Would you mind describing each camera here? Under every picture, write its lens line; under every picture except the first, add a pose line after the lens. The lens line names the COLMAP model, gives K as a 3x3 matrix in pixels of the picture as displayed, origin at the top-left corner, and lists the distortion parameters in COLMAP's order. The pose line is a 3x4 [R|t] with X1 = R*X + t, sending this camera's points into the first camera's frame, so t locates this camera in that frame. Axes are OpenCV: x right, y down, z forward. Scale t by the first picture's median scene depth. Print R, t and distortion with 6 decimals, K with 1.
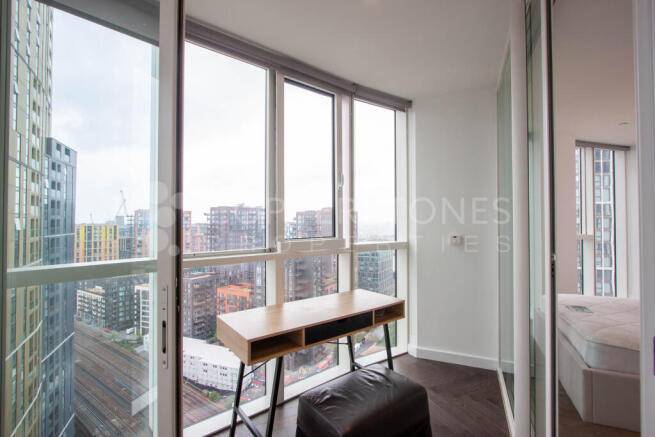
lens RADIAL K [[310.9, 0, 341.9], [0, 310.9, 215.9], [0, 0, 1]] dist [-0.000487, -0.002981]
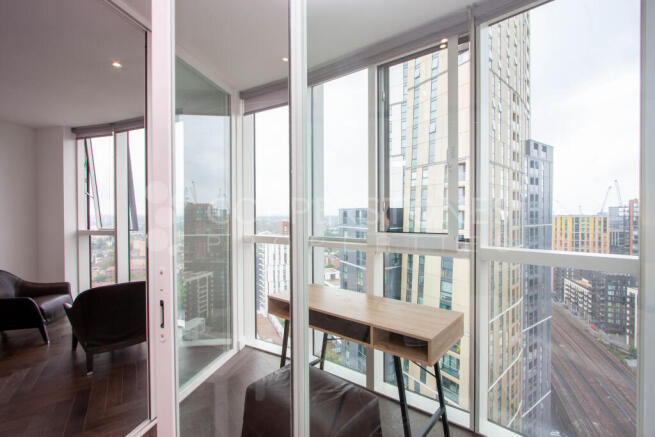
lens RADIAL K [[310.9, 0, 324.2], [0, 310.9, 218.1], [0, 0, 1]] dist [-0.000487, -0.002981]
pose [[0.164462, 0.015563, -0.986261, 0.041787], [0.018968, 0.999641, 0.018937, 0.000555], [0.986201, -0.021822, 0.164107, 0.036877]]
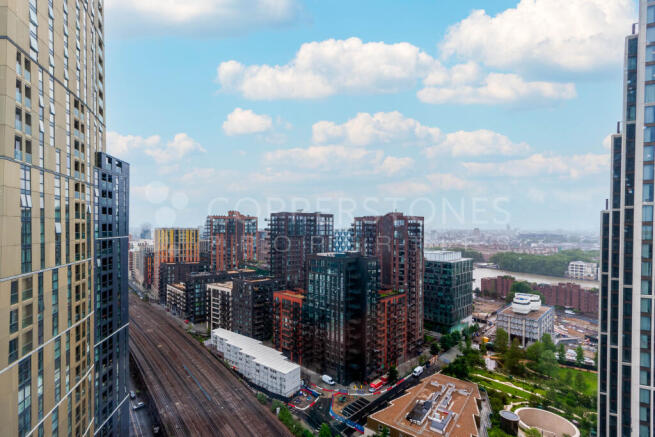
lens RADIAL K [[310.9, 0, 345.6], [0, 310.9, 229.2], [0, 0, 1]] dist [-0.000487, -0.002981]
pose [[0.943540, 0.009374, -0.331127, 0.174523], [-0.001671, 0.999721, 0.023540, 0.001469], [0.331256, -0.021658, 0.943292, 0.130805]]
